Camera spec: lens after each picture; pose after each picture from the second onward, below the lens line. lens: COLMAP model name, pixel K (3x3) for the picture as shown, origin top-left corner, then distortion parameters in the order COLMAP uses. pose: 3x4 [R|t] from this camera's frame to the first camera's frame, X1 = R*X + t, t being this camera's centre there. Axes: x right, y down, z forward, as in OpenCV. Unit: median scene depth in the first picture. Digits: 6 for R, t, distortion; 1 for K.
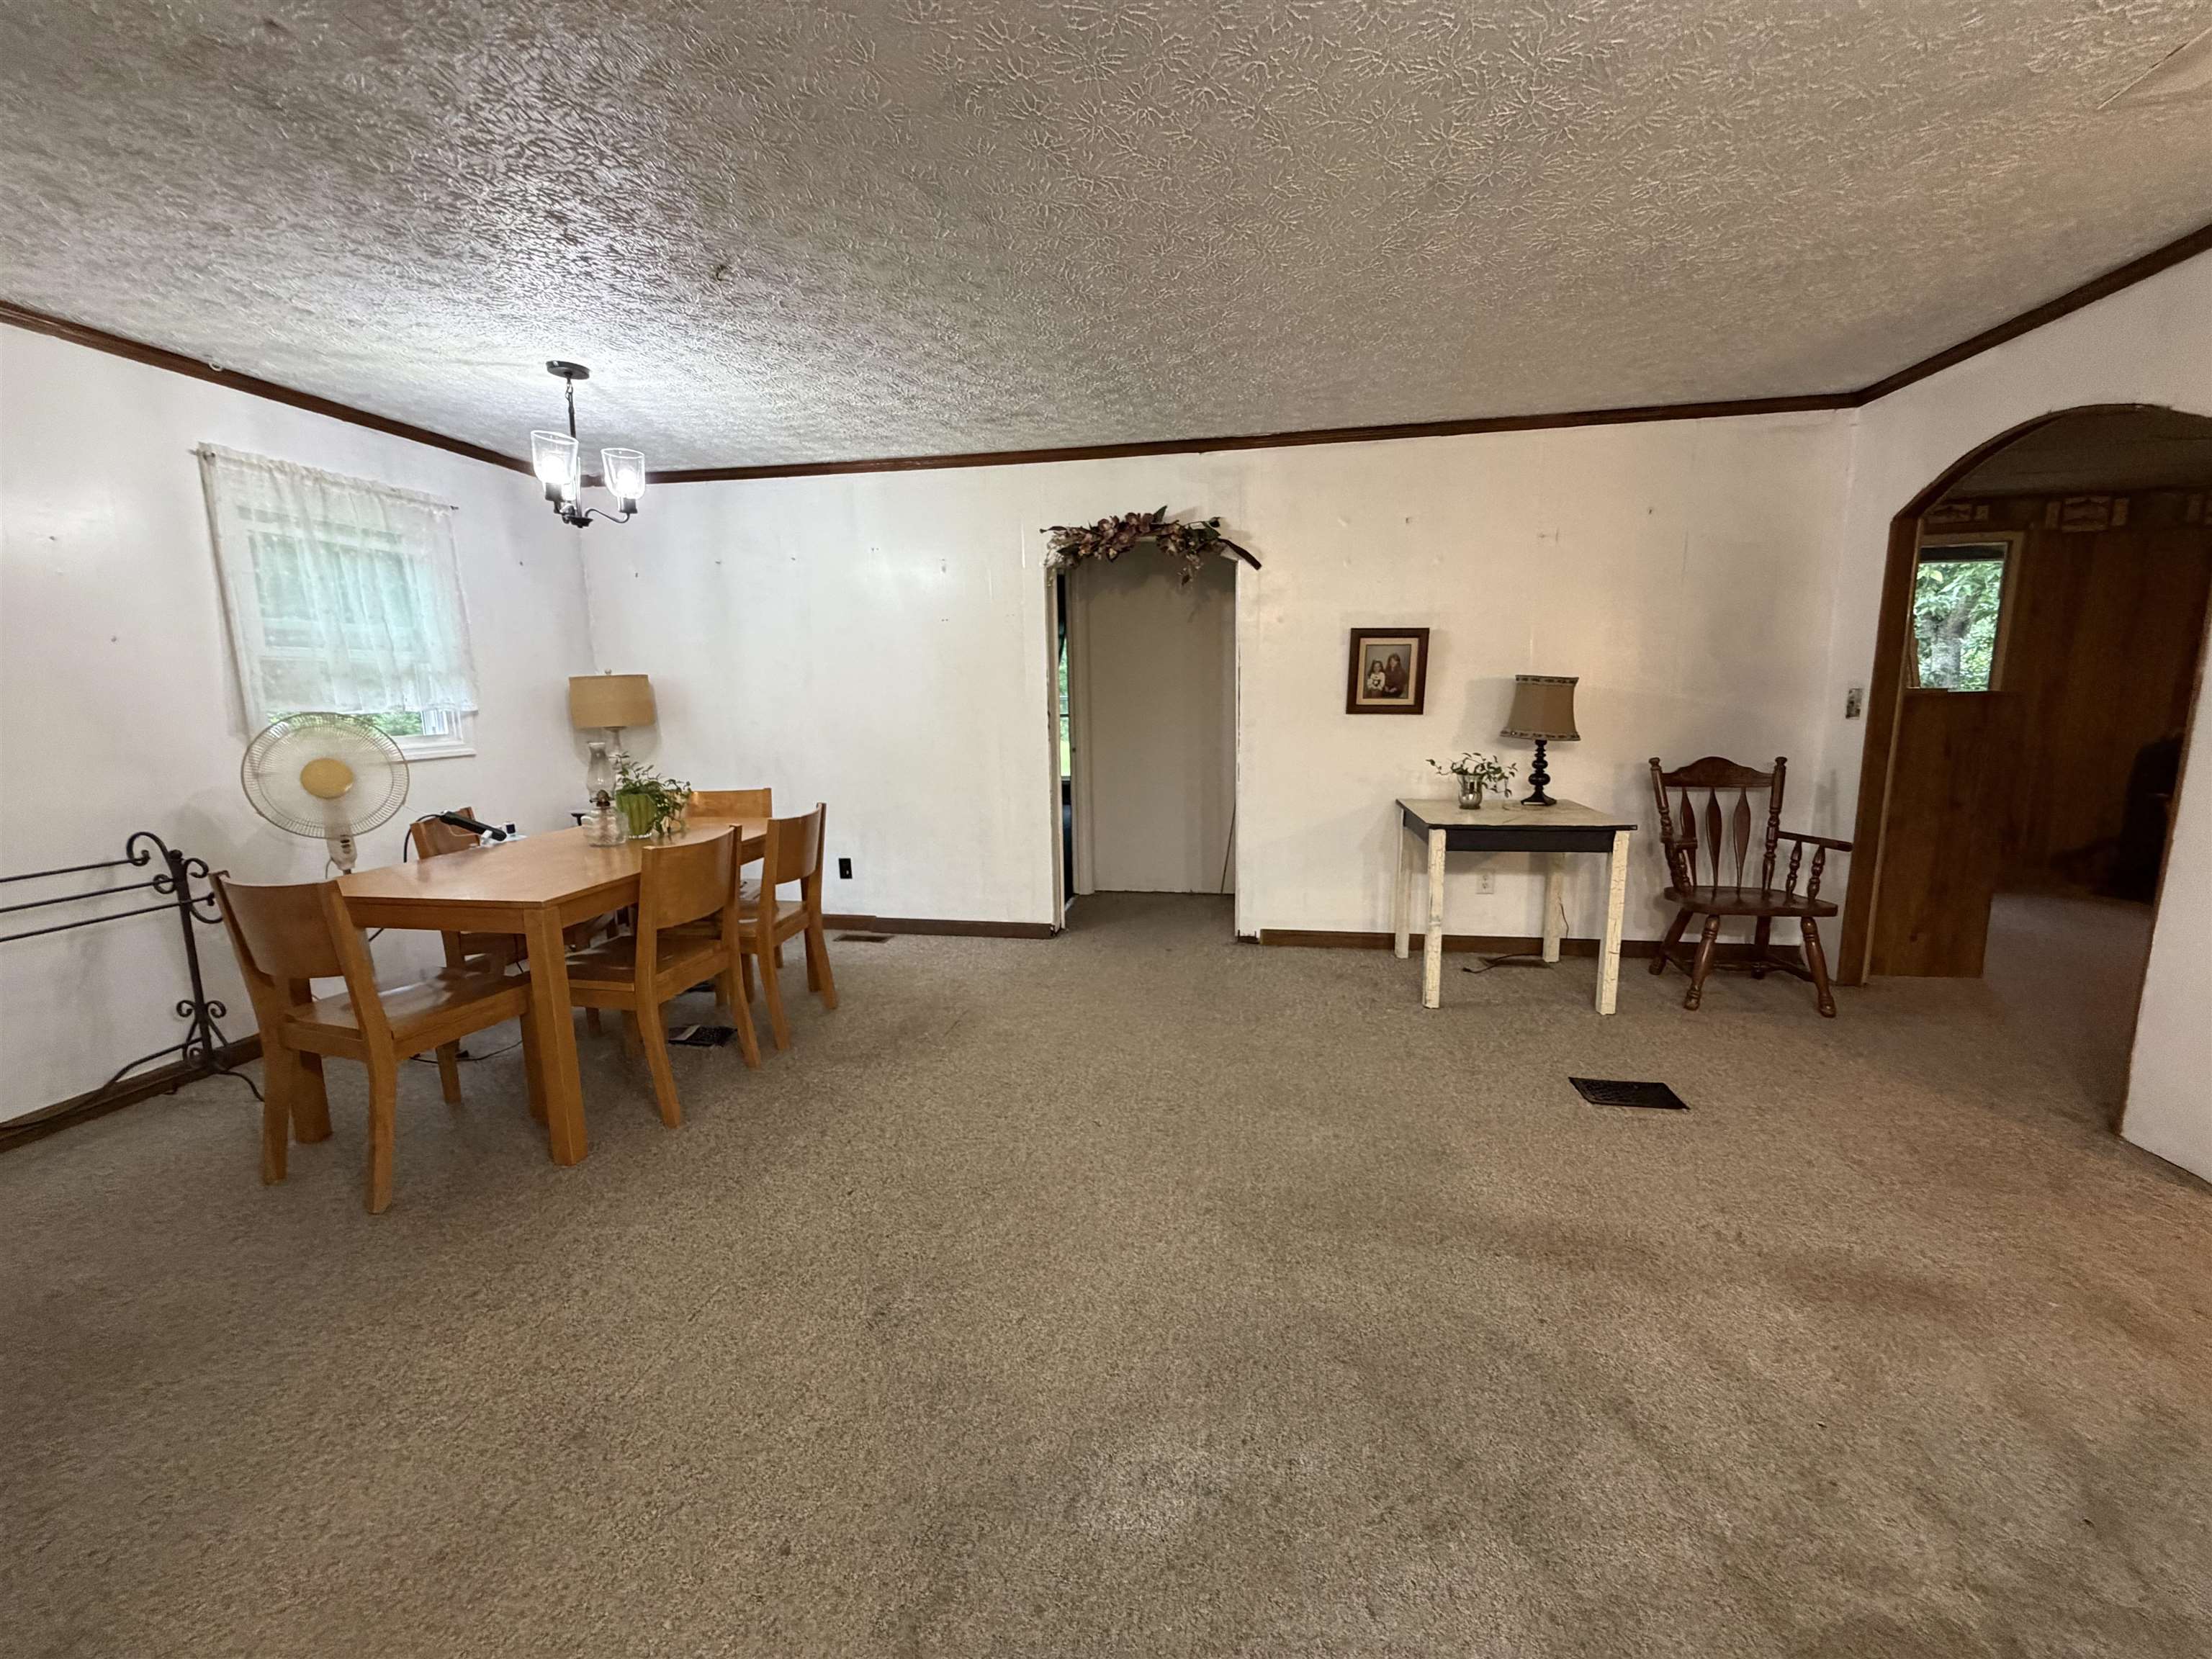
lens RADIAL K [[878.0, 0, 1099.5], [0, 878.0, 833.2], [0, 0, 1]] dist [-0.000954, 0.000058]
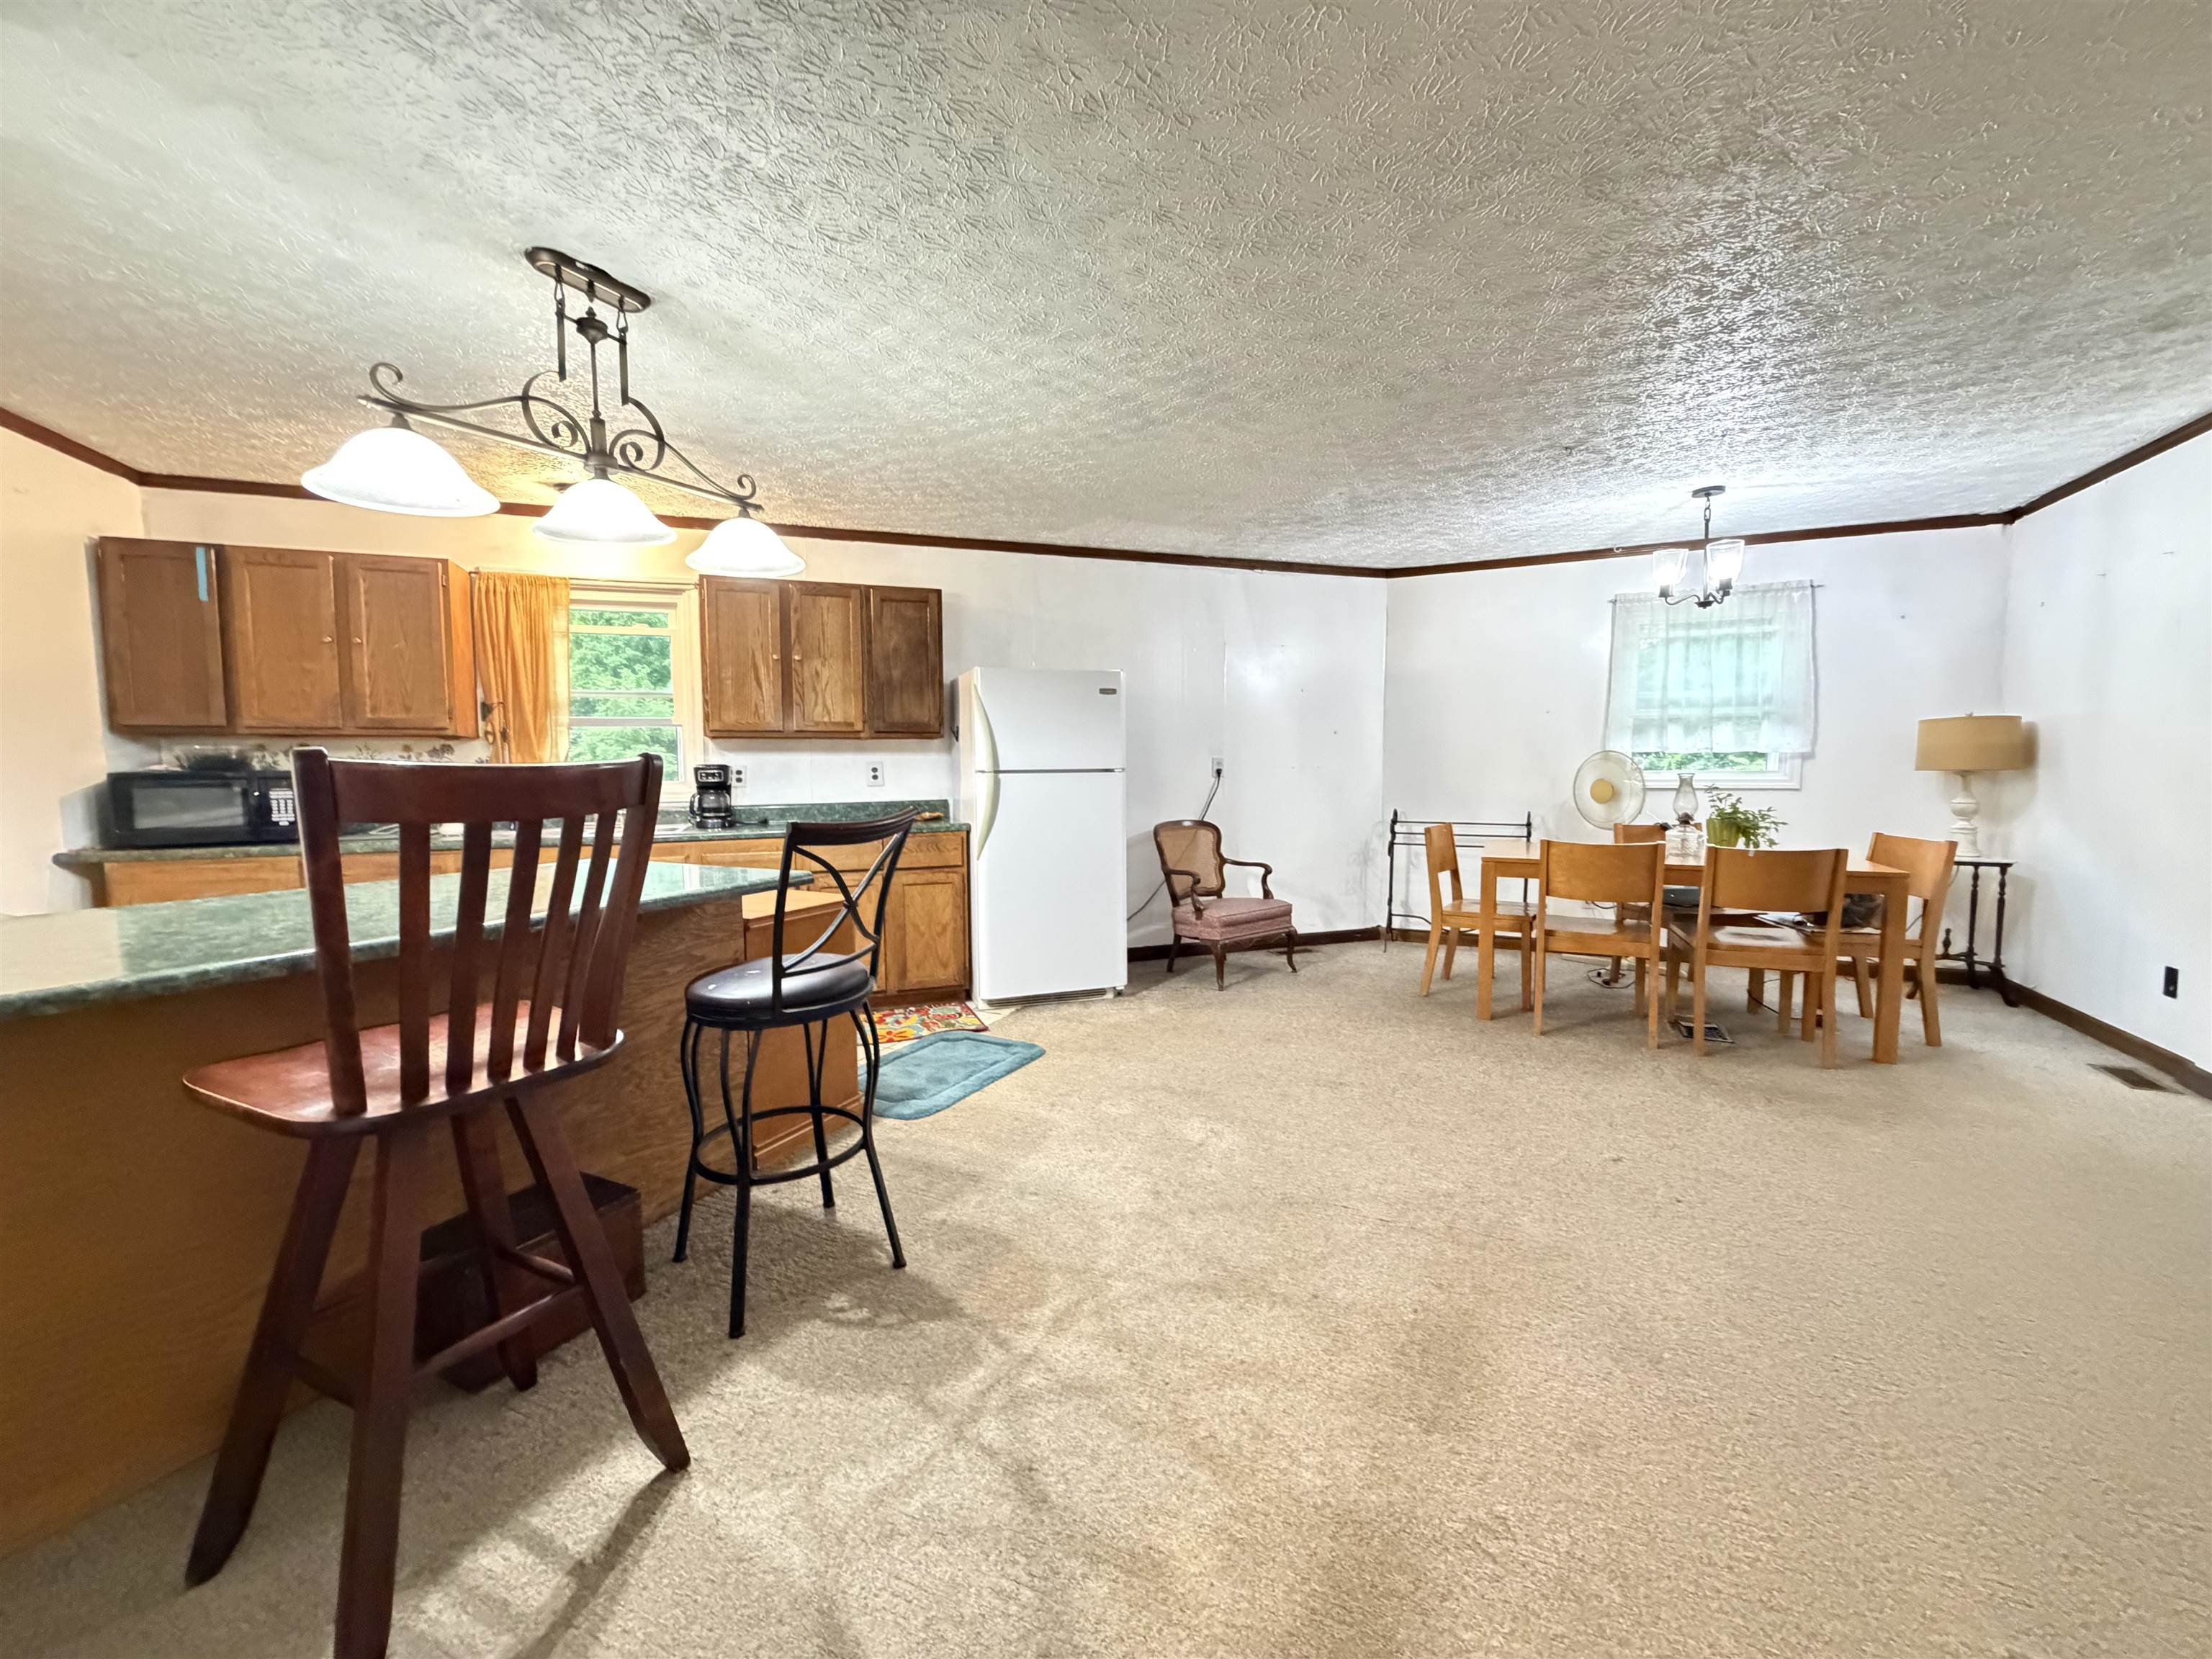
lens RADIAL K [[882.8, 0, 1112.0], [0, 882.8, 835.4], [0, 0, 1]] dist [-0.000750, -0.000162]
pose [[-0.255577, 0.094806, -0.962129, 0.748033], [-0.148135, 0.979588, 0.135876, -0.056159], [0.955372, 0.177252, -0.236317, 0.436303]]
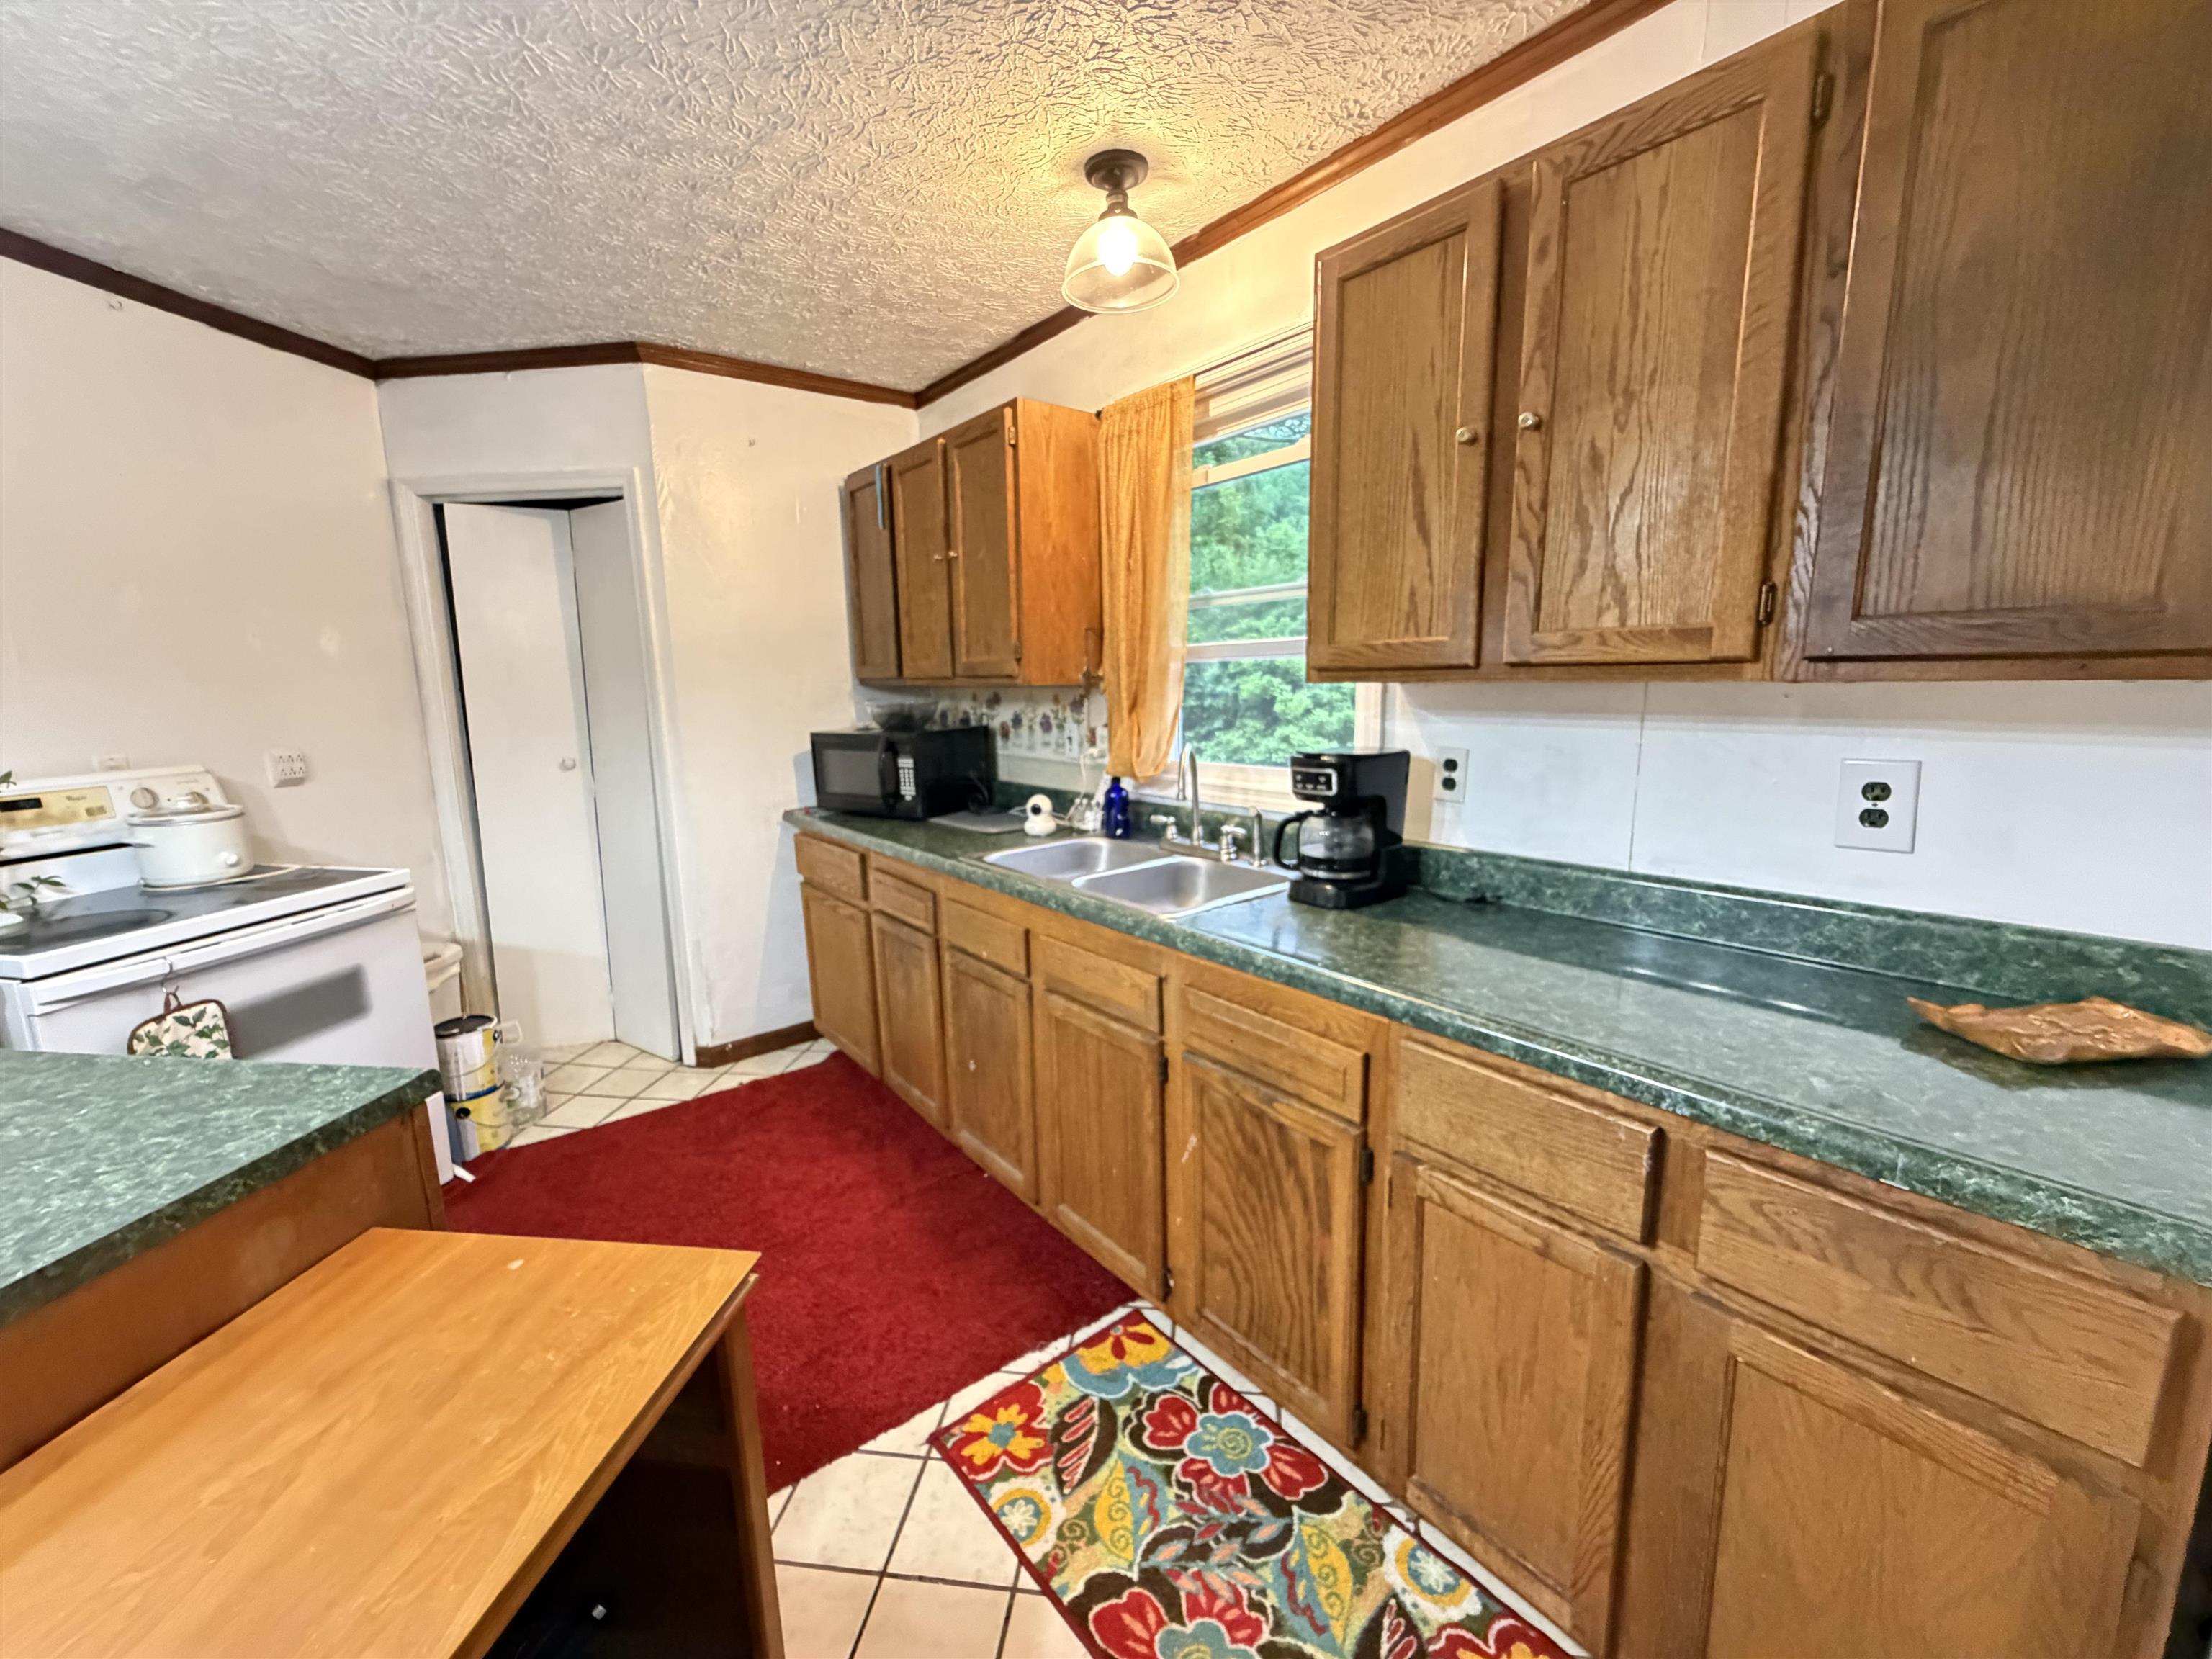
lens RADIAL K [[886.8, 0, 1106.0], [0, 886.8, 829.5], [0, 0, 1]] dist [-0.002635, -0.000188]
pose [[-0.997605, 0.046610, -0.051108, -0.064483], [0.027004, 0.942679, 0.332607, -0.035209], [0.063681, 0.330431, -0.941680, 0.110876]]
